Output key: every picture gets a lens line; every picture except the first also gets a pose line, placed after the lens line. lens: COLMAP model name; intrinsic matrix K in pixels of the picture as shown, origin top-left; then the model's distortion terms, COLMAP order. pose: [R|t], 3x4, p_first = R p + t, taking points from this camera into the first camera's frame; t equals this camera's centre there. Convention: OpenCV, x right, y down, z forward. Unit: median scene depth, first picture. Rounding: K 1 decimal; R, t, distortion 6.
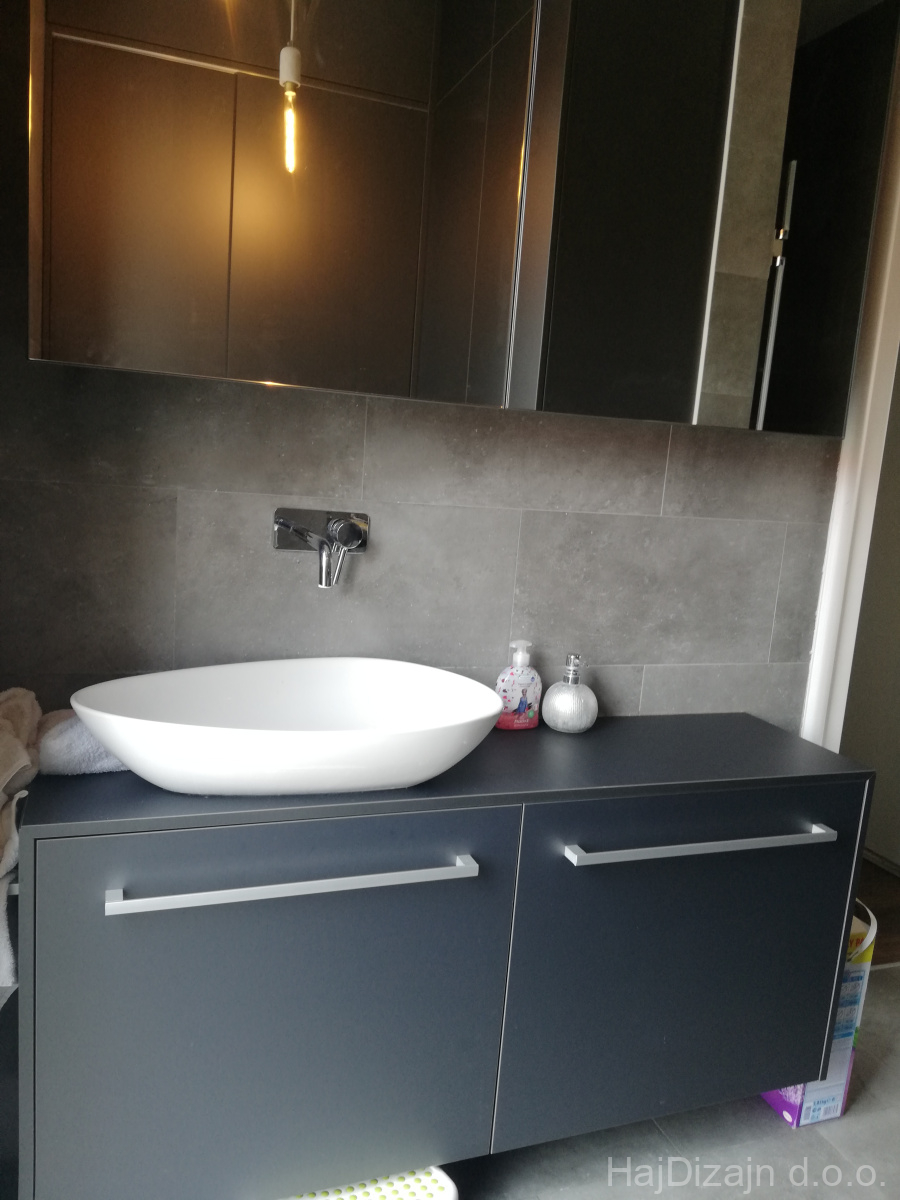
lens RADIAL K [[914.5, 0, 427.4], [0, 914.5, 601.9], [0, 0, 1]] dist [0.048518, -0.068284]
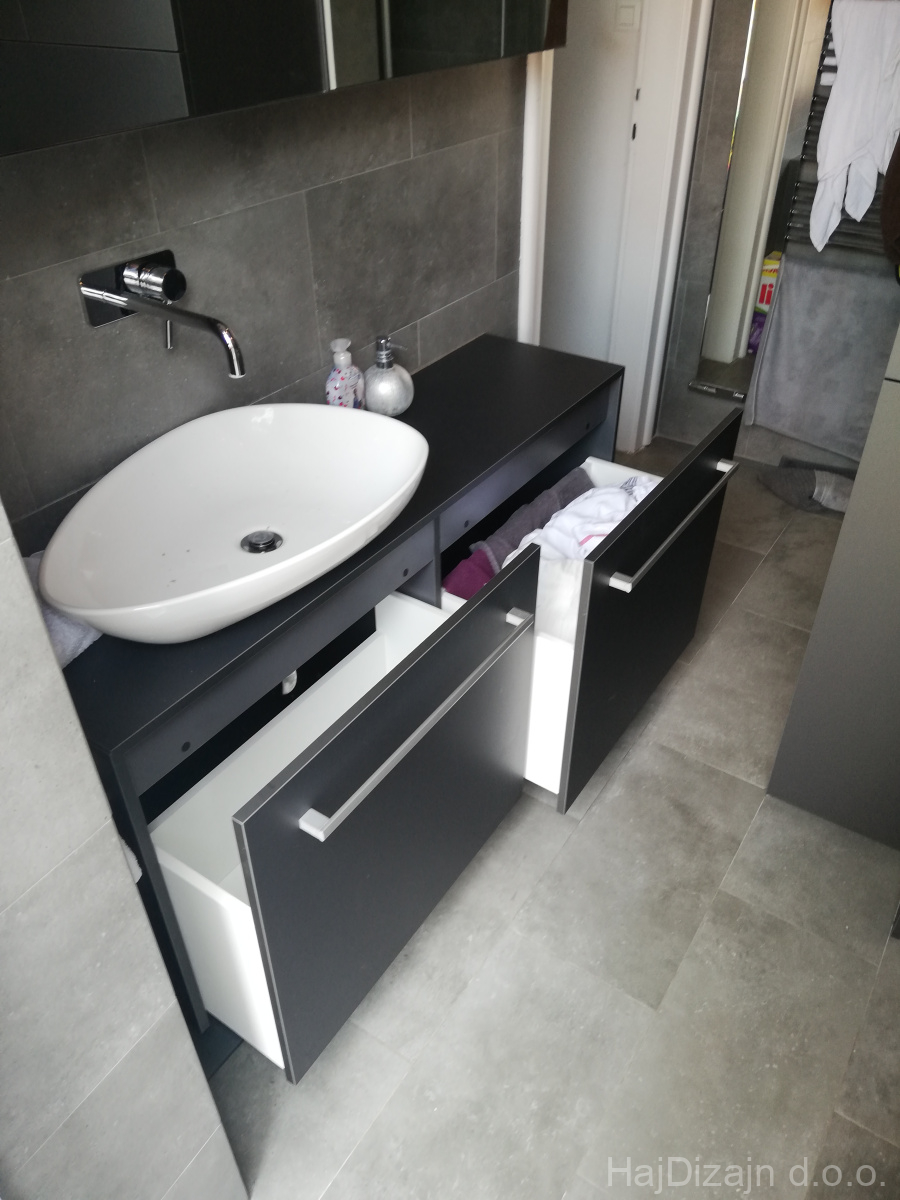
lens RADIAL K [[914.5, 0, 443.1], [0, 914.5, 610.7], [0, 0, 1]] dist [0.048518, -0.068284]
pose [[0.809210, -0.412148, 0.418703, -0.327903], [0.162781, 0.842044, 0.514261, -0.195875], [-0.564518, -0.347988, 0.748481, 0.117368]]
